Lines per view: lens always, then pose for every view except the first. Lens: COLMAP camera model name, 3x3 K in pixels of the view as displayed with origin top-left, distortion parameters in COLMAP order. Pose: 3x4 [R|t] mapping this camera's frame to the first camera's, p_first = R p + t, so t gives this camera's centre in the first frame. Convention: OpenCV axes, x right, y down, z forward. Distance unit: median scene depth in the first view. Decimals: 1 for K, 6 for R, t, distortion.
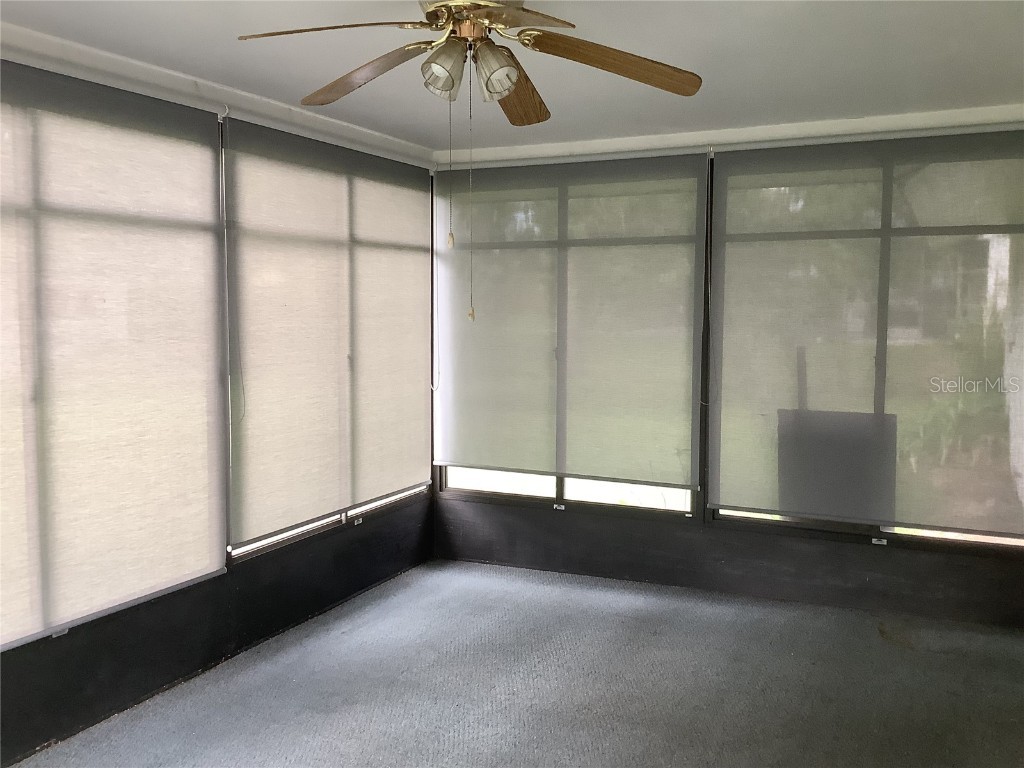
lens RADIAL K [[928.9, 0, 513.2], [0, 928.9, 377.9], [0, 0, 1]] dist [0.086299, -0.150816]
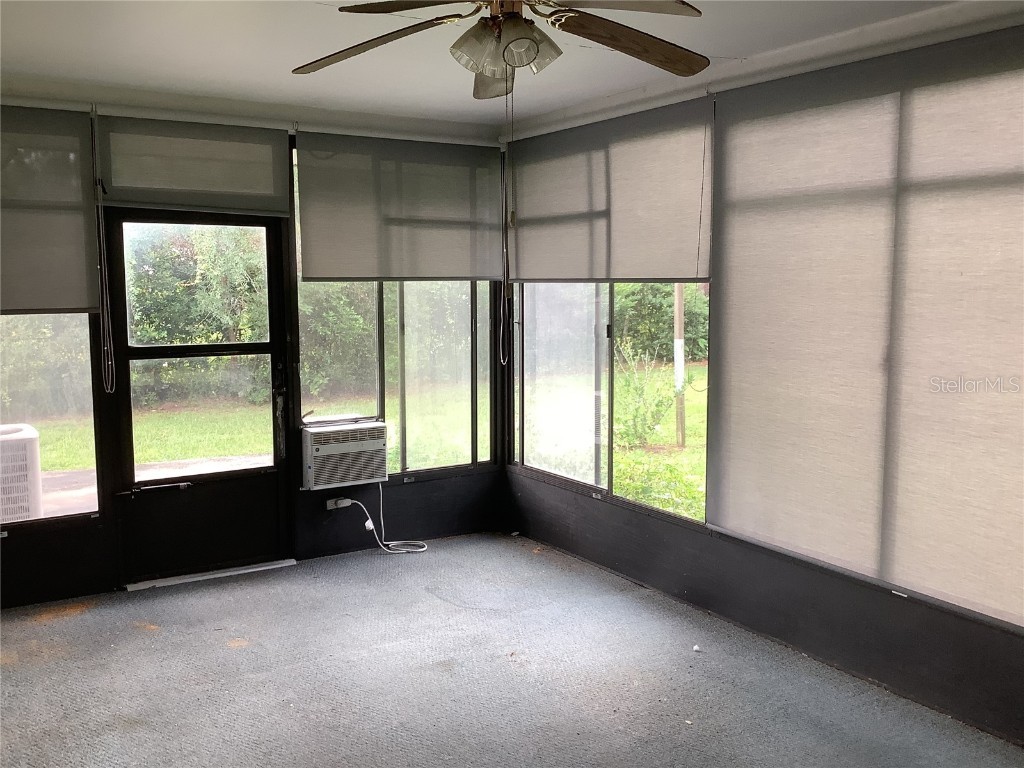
lens RADIAL K [[914.0, 0, 508.5], [0, 914.0, 386.7], [0, 0, 1]] dist [0.070369, -0.137537]
pose [[-0.546994, 0.091523, -0.832118, 0.591251], [-0.074672, 0.984709, 0.157392, -0.084781], [0.833799, 0.148228, -0.531796, 1.164393]]
